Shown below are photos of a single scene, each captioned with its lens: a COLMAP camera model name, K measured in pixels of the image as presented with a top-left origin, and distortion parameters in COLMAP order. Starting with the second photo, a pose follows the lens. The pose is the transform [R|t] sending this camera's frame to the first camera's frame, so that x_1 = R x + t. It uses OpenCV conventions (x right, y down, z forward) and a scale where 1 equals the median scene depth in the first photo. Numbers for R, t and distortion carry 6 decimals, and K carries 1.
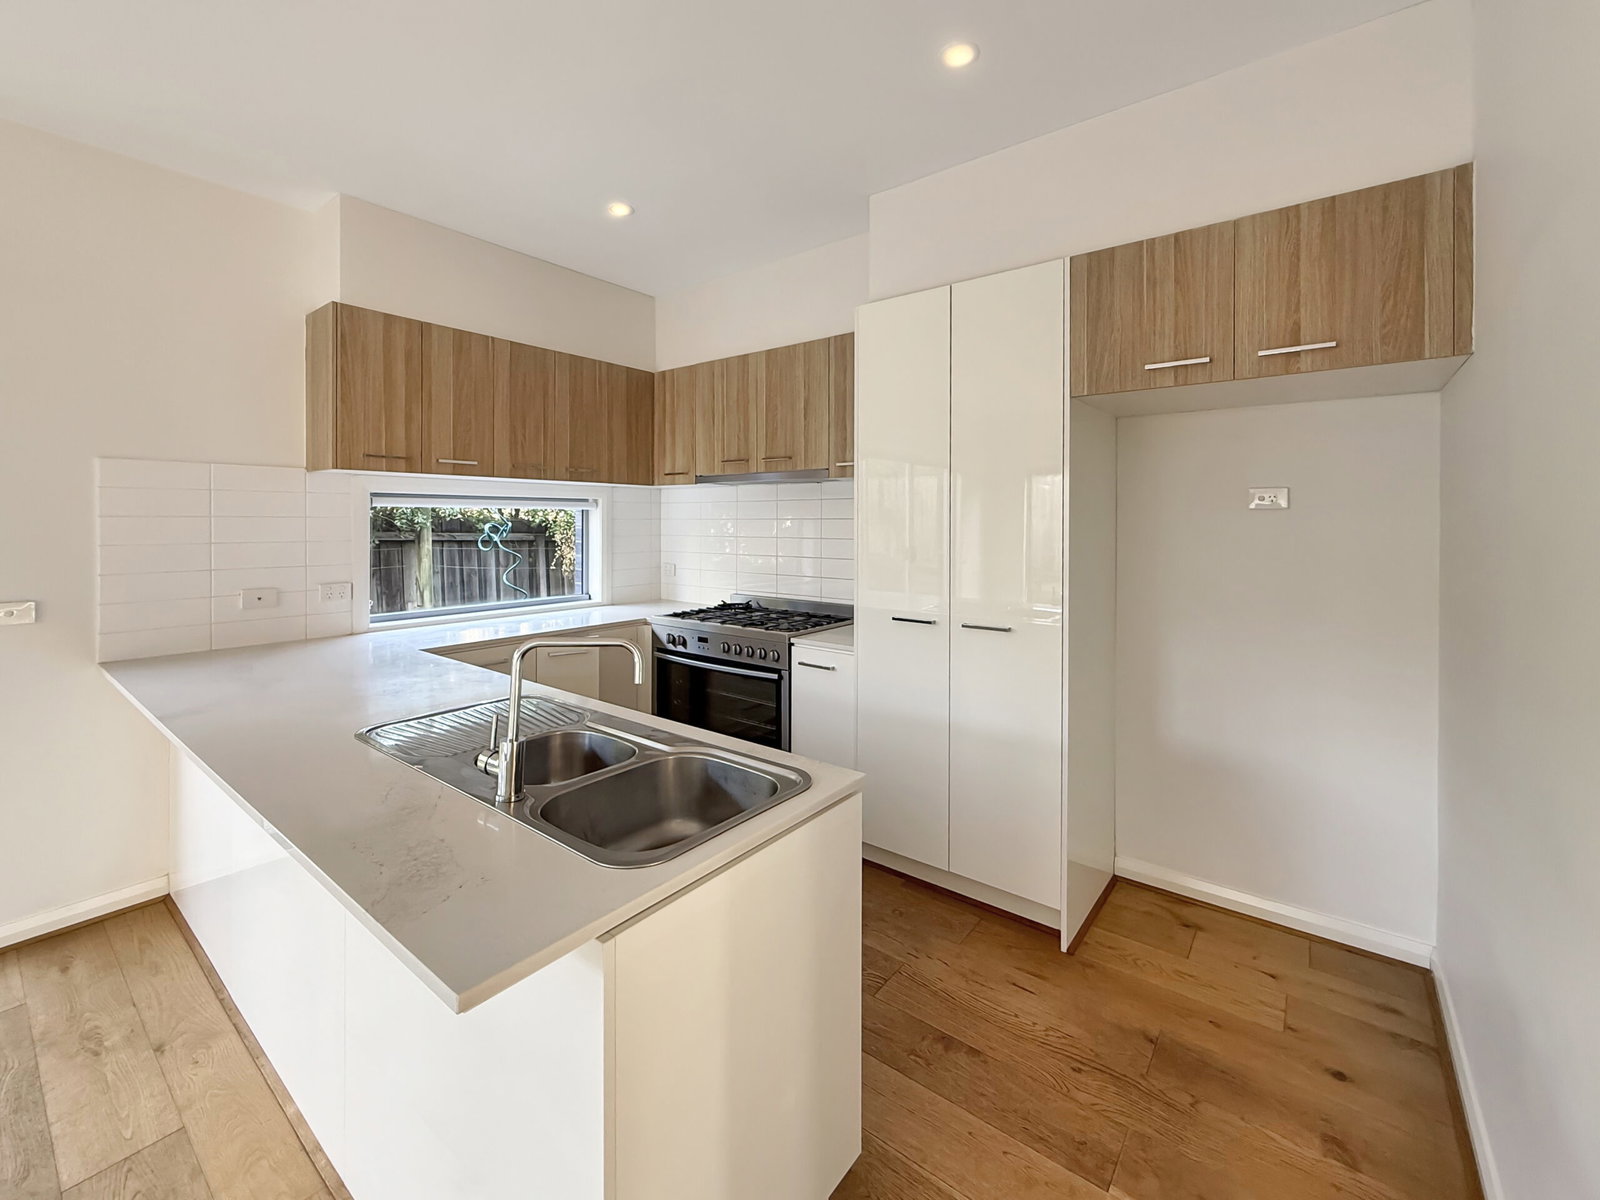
lens RADIAL K [[667.8, 0, 799.6], [0, 667.8, 522.4], [0, 0, 1]] dist [0.000116, -0.000158]
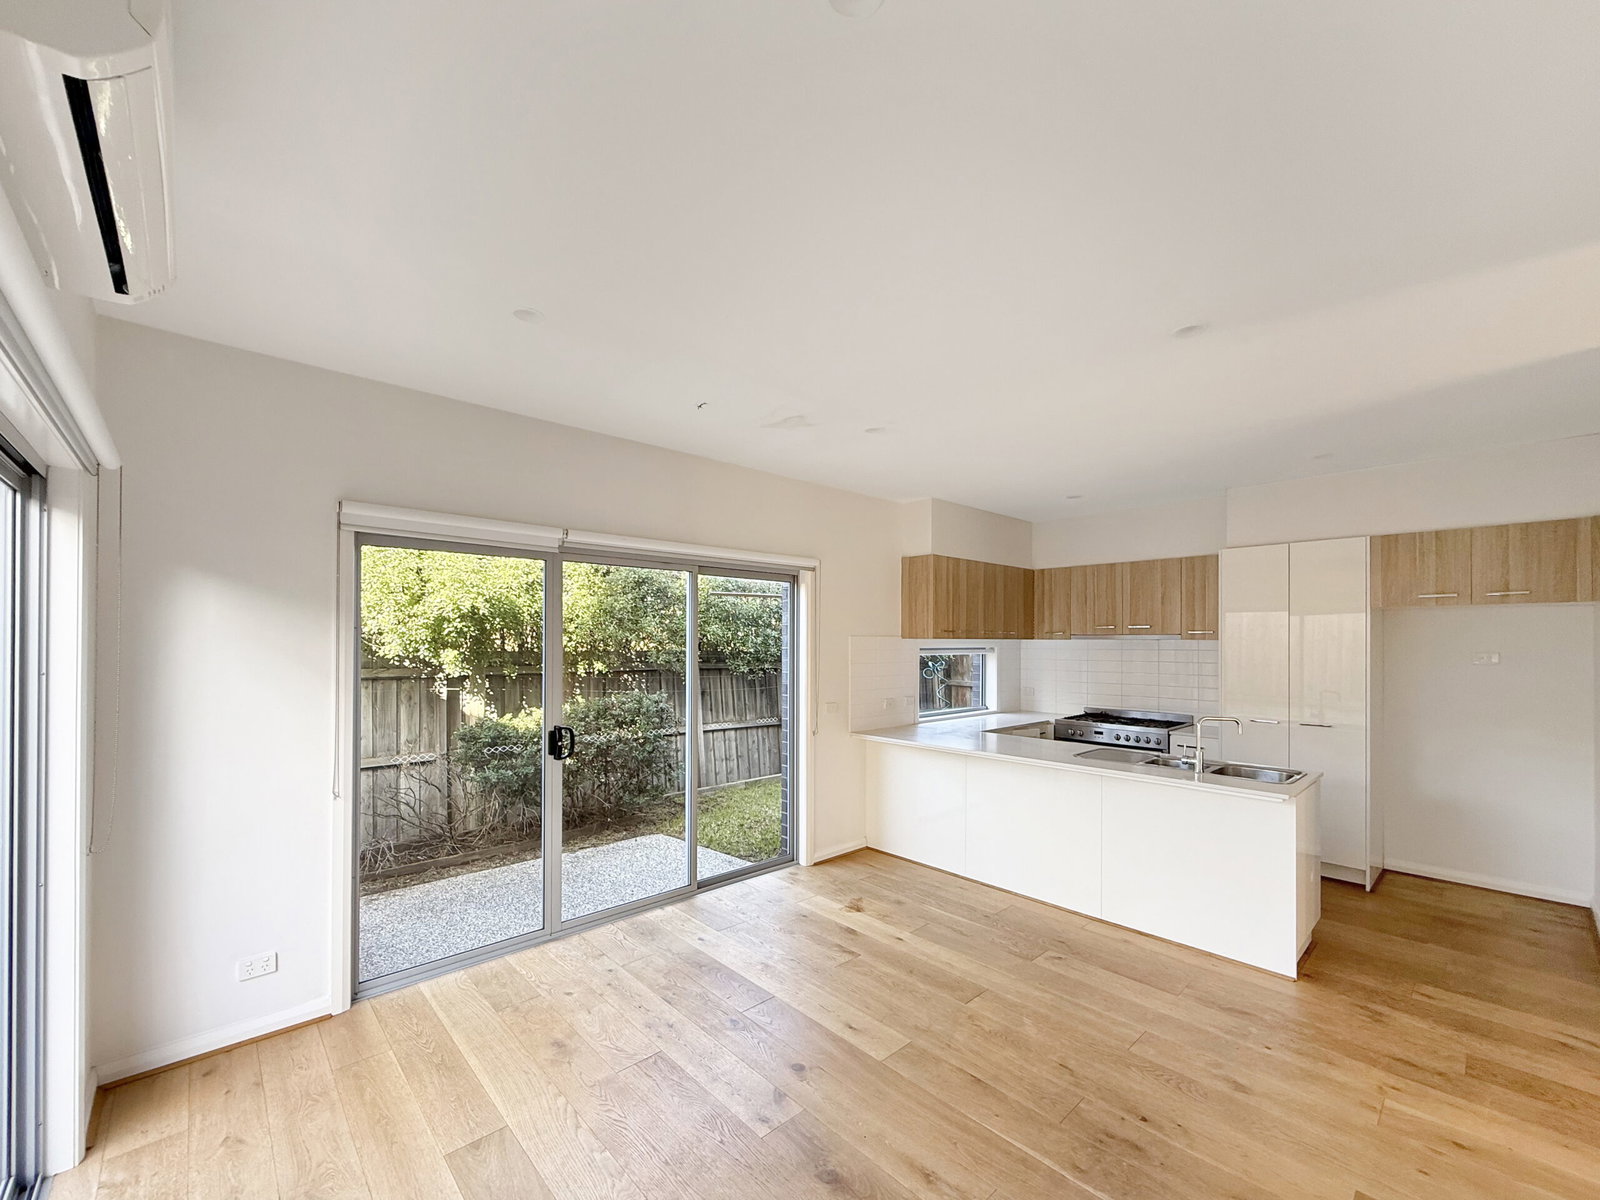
lens RADIAL K [[648.9, 0, 797.3], [0, 648.9, 639.4], [0, 0, 1]] dist [0.000846, 0.000467]
pose [[0.986570, 0.000508, -0.163337, -0.694481], [-0.001781, 0.999969, -0.007649, -0.055473], [0.163328, 0.007837, 0.986541, -0.852694]]
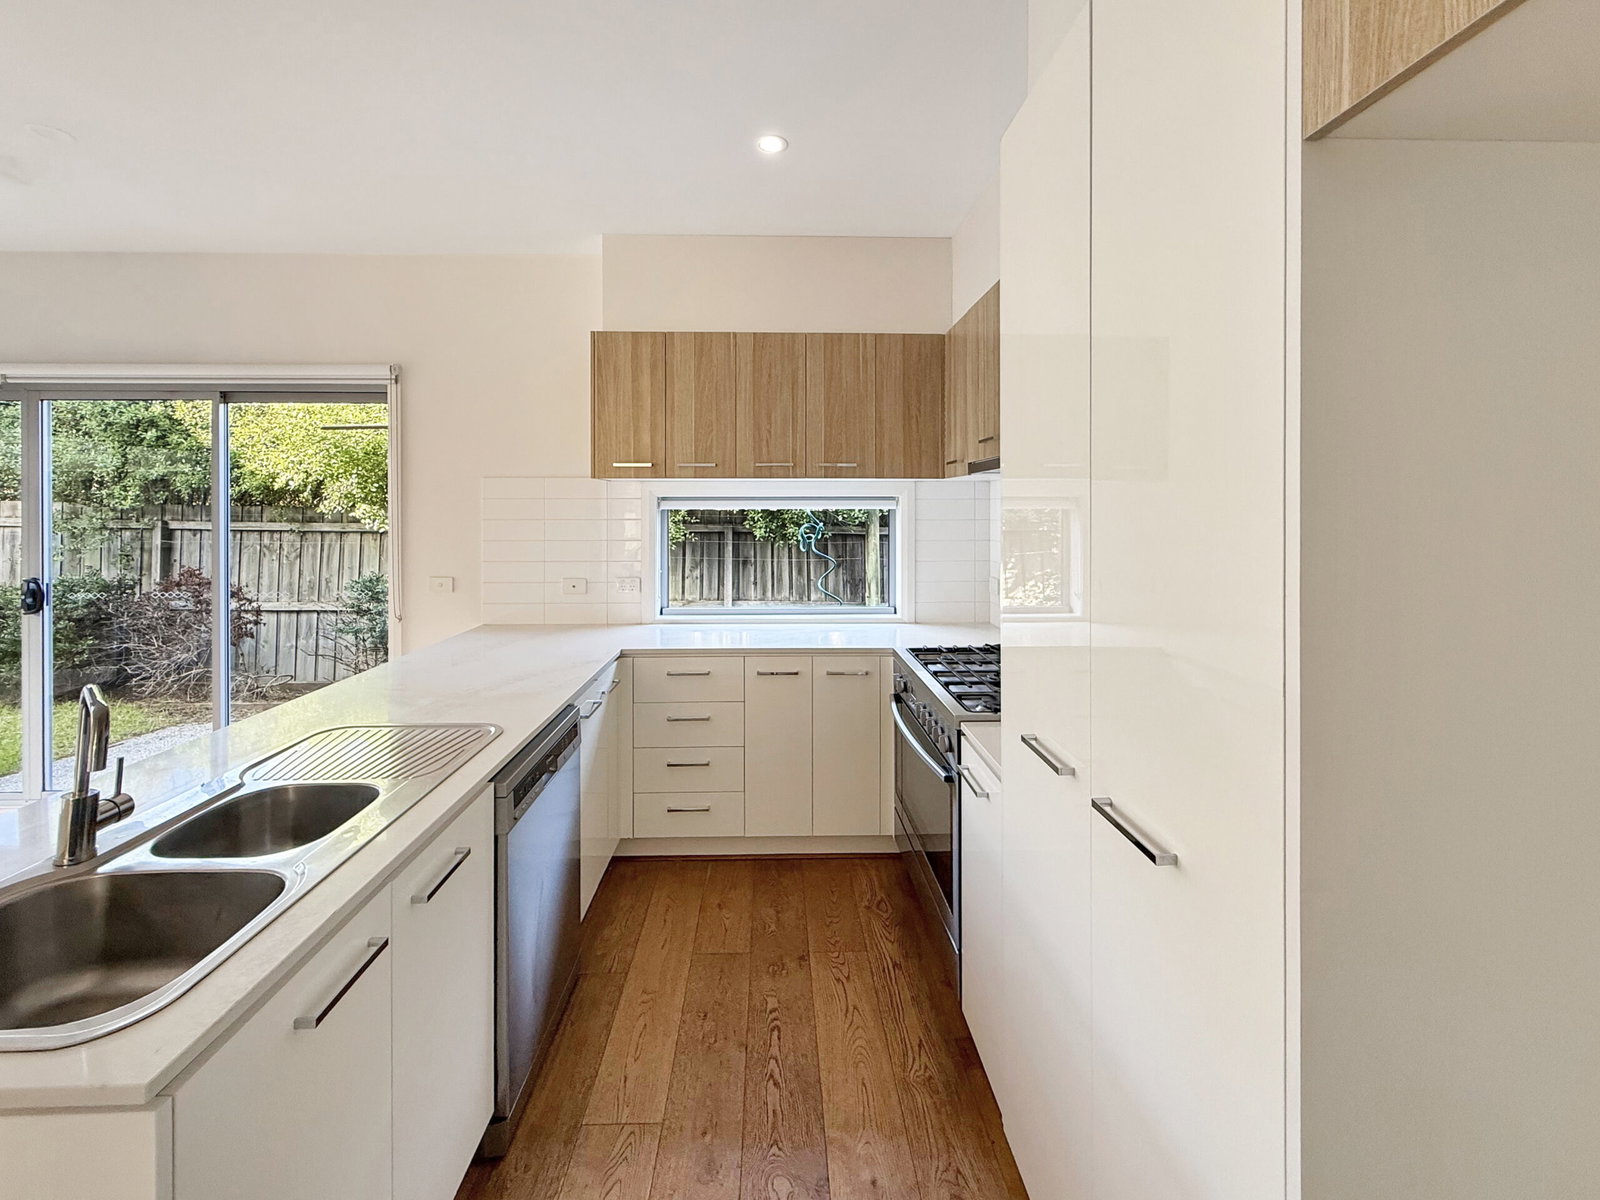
lens RADIAL K [[667.8, 0, 799.6], [0, 667.8, 522.4], [0, 0, 1]] dist [0.000116, -0.000158]
pose [[0.645484, 0.010875, -0.763697, 0.358787], [0.000632, 0.999891, 0.014773, -0.019438], [0.763774, -0.010018, 0.645406, 0.476120]]
